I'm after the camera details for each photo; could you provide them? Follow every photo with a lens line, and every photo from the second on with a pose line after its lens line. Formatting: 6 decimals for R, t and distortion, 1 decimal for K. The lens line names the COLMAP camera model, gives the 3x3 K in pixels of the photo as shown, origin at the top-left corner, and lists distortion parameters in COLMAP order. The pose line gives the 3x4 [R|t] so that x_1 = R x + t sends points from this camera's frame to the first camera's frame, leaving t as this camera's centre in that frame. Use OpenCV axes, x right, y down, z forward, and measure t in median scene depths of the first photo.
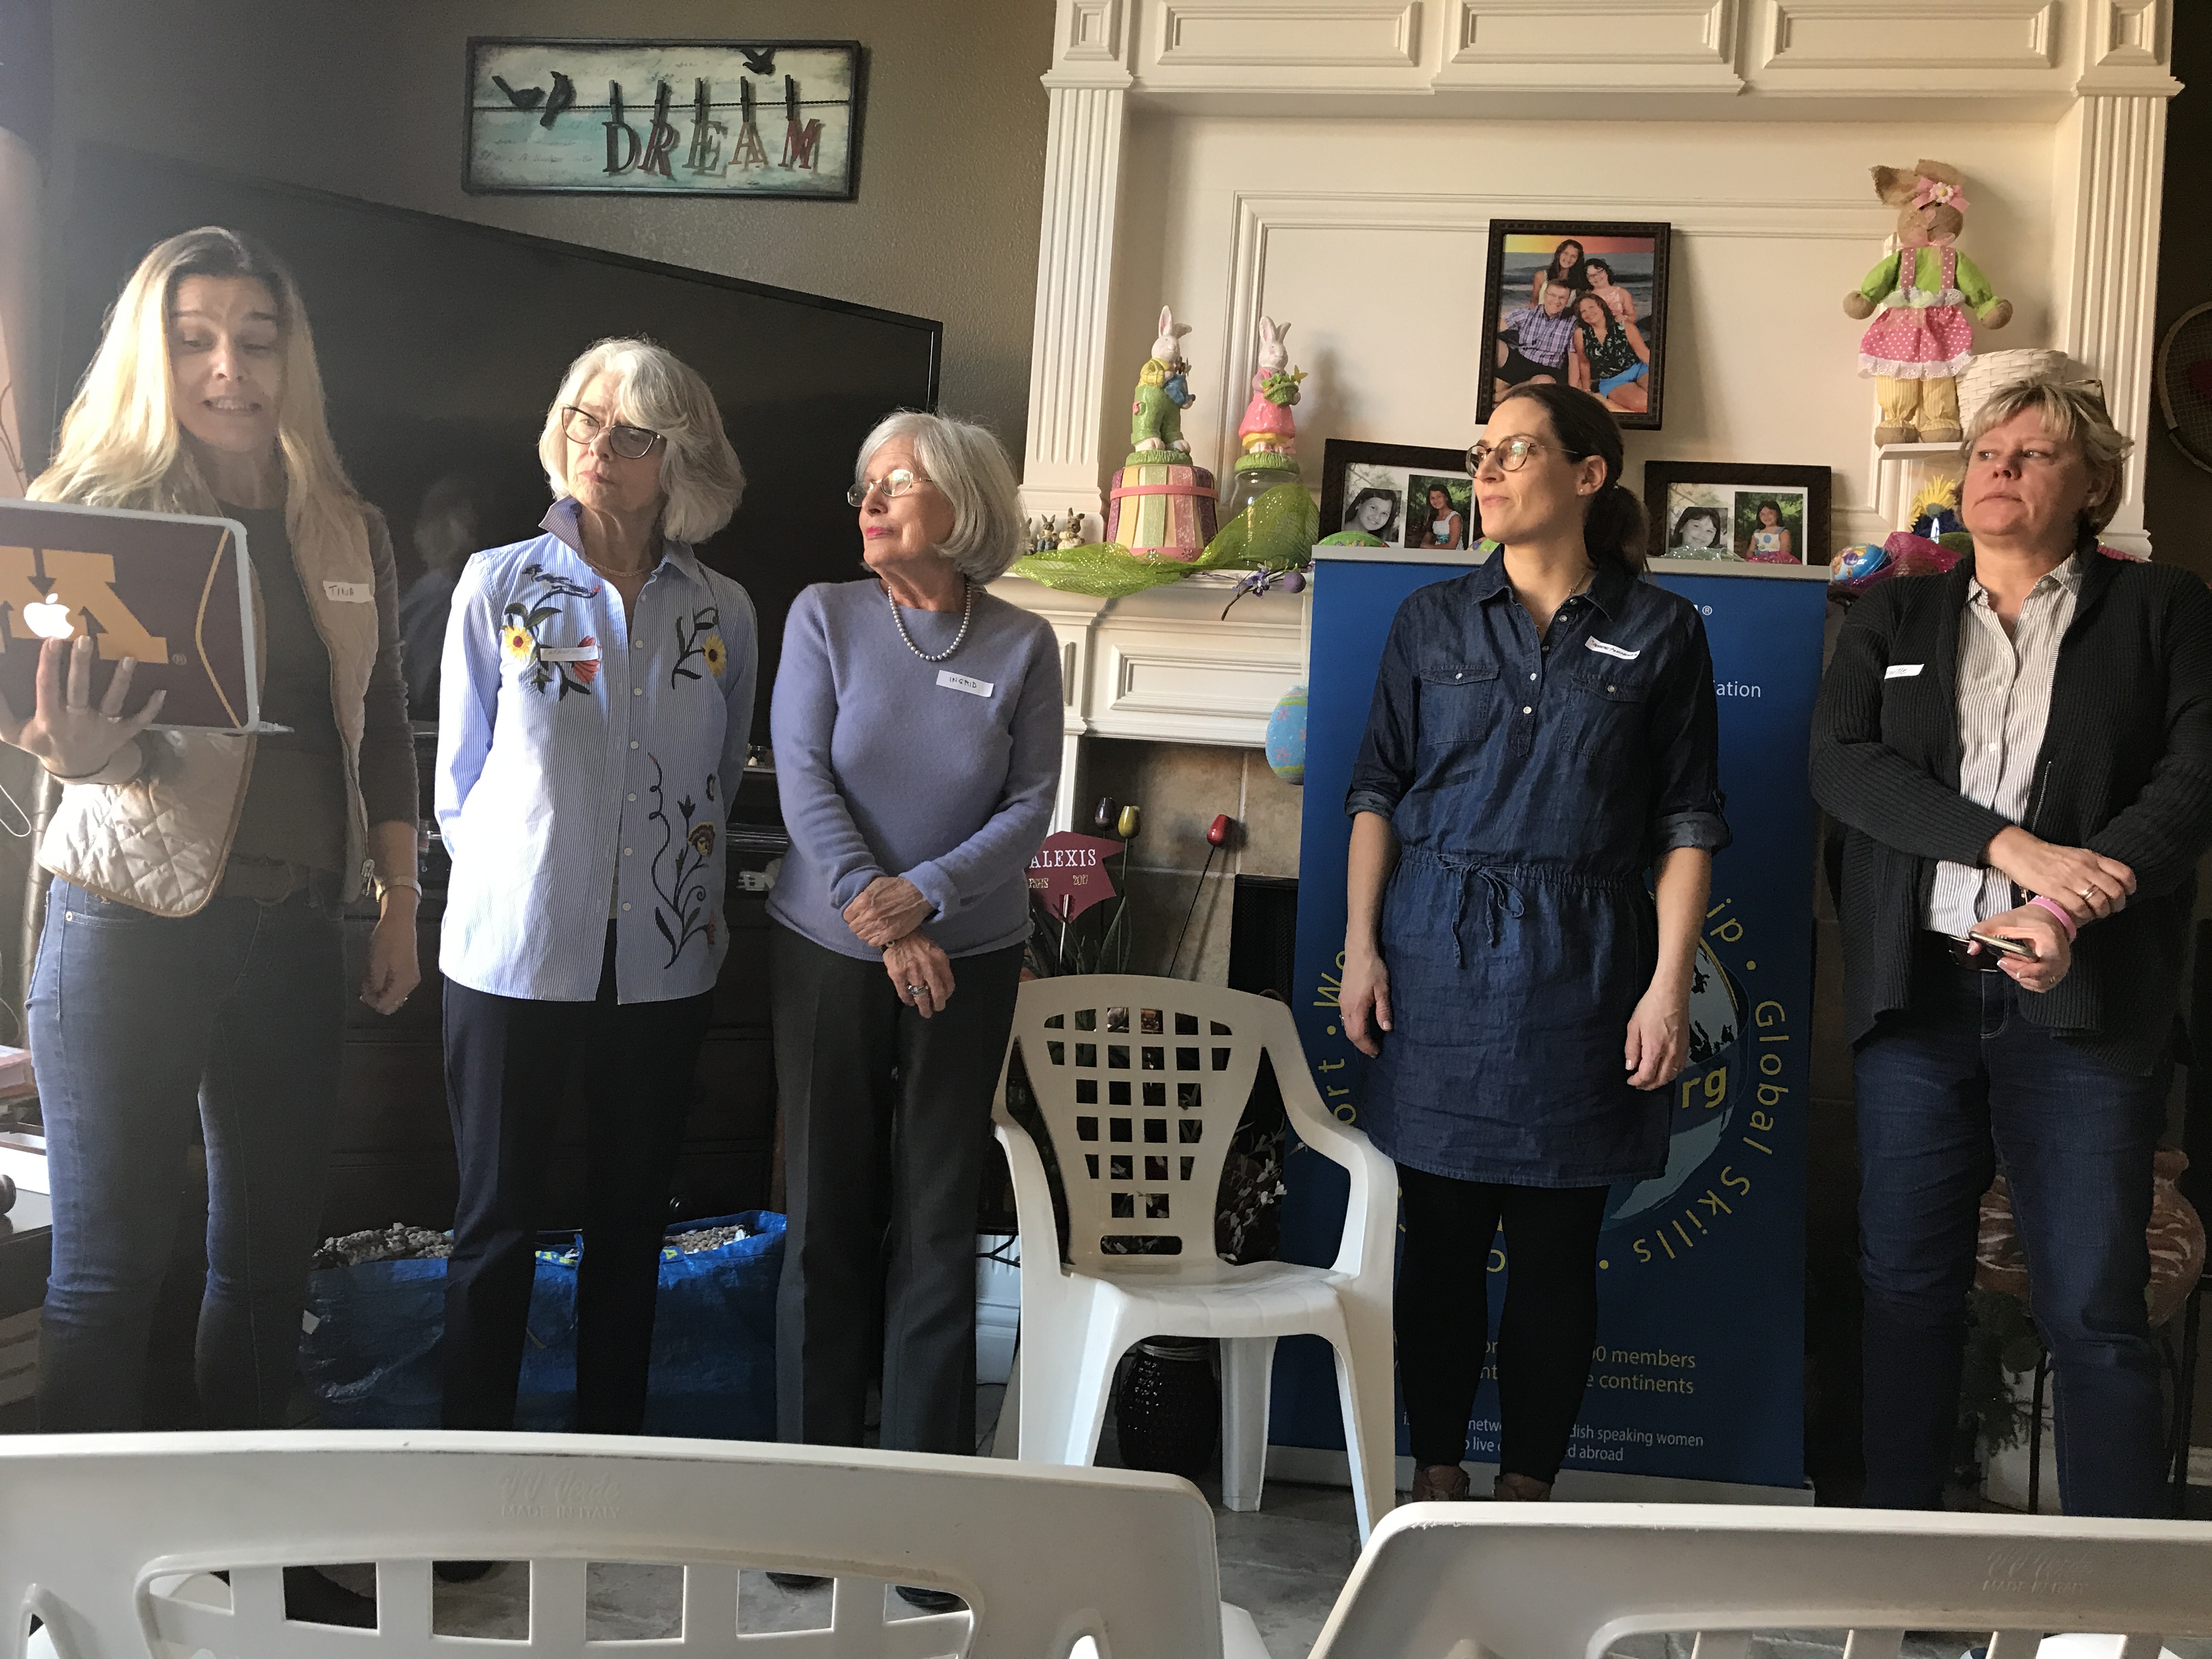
lens RADIAL K [[1804.0, 0, 1105.7], [0, 1804.0, 823.4], [0, 0, 1]] dist [-0.006494, -0.013819]
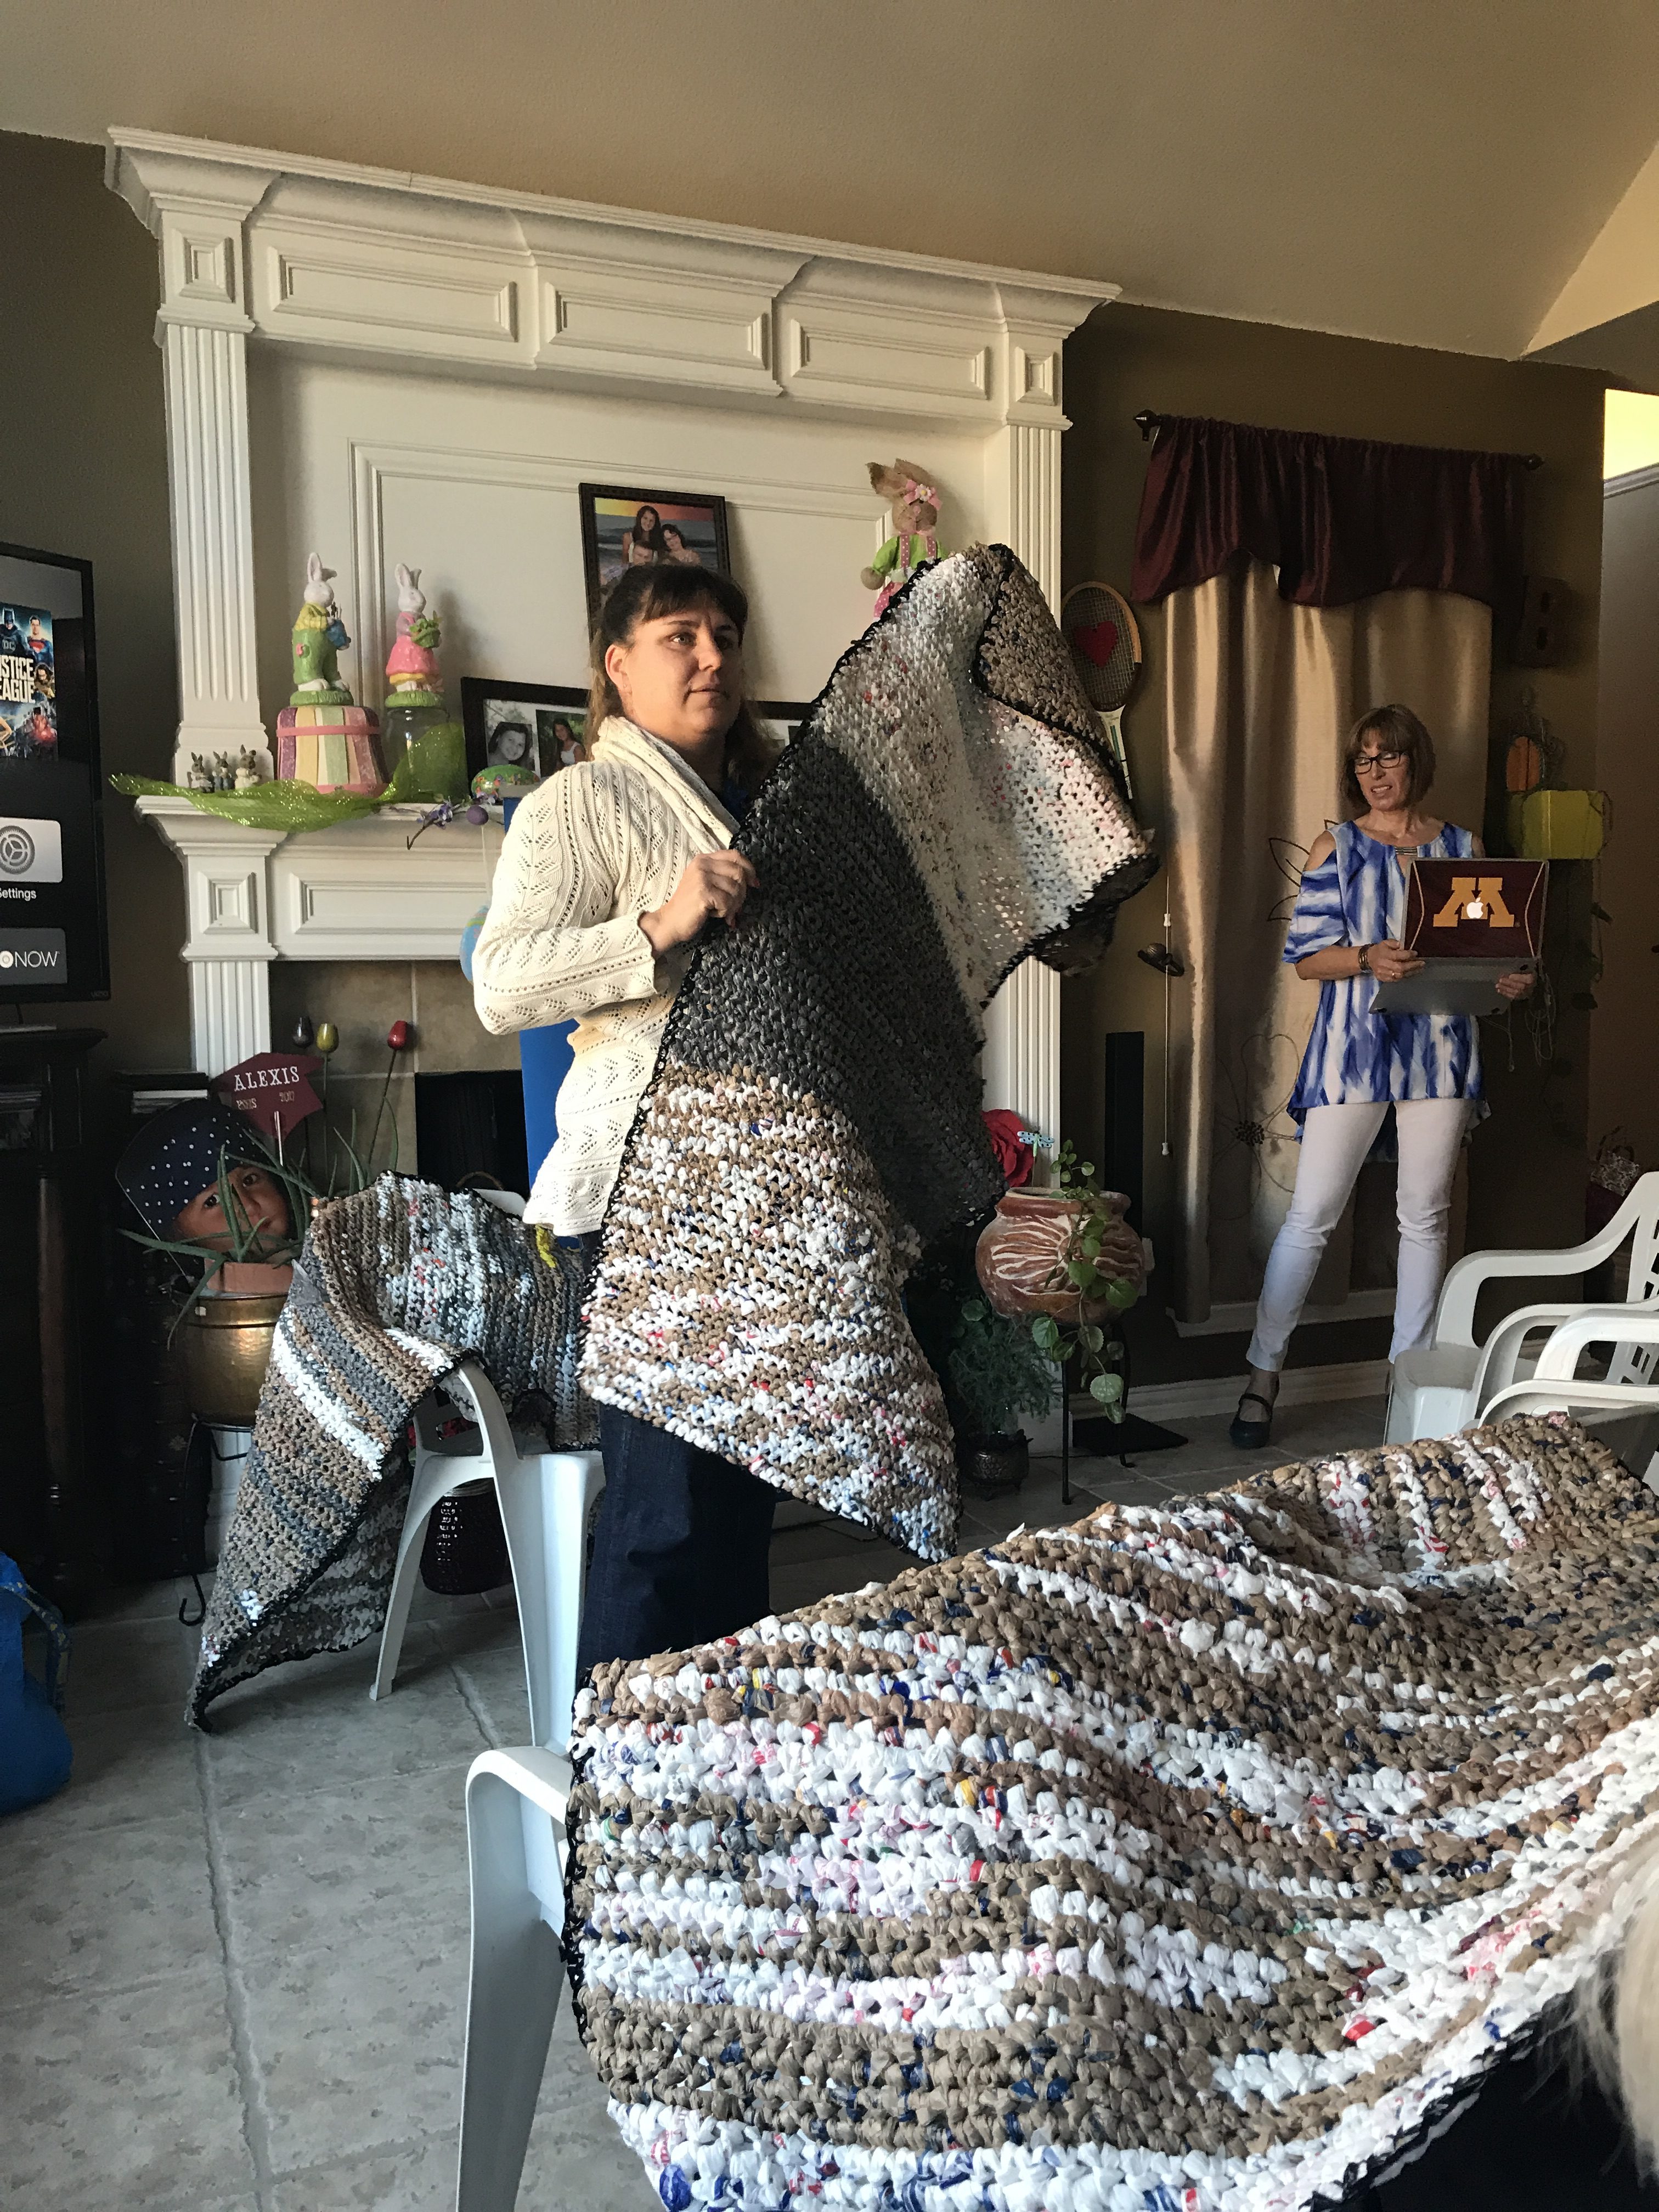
lens RADIAL K [[1804.0, 0, 832.1], [0, 1804.0, 1104.3], [0, 0, 1]] dist [-0.006494, -0.013819]
pose [[0.836824, -0.124950, 0.533023, -0.317438], [0.071087, 0.990164, 0.120508, -0.070528], [-0.542838, -0.062953, 0.837475, -0.075875]]
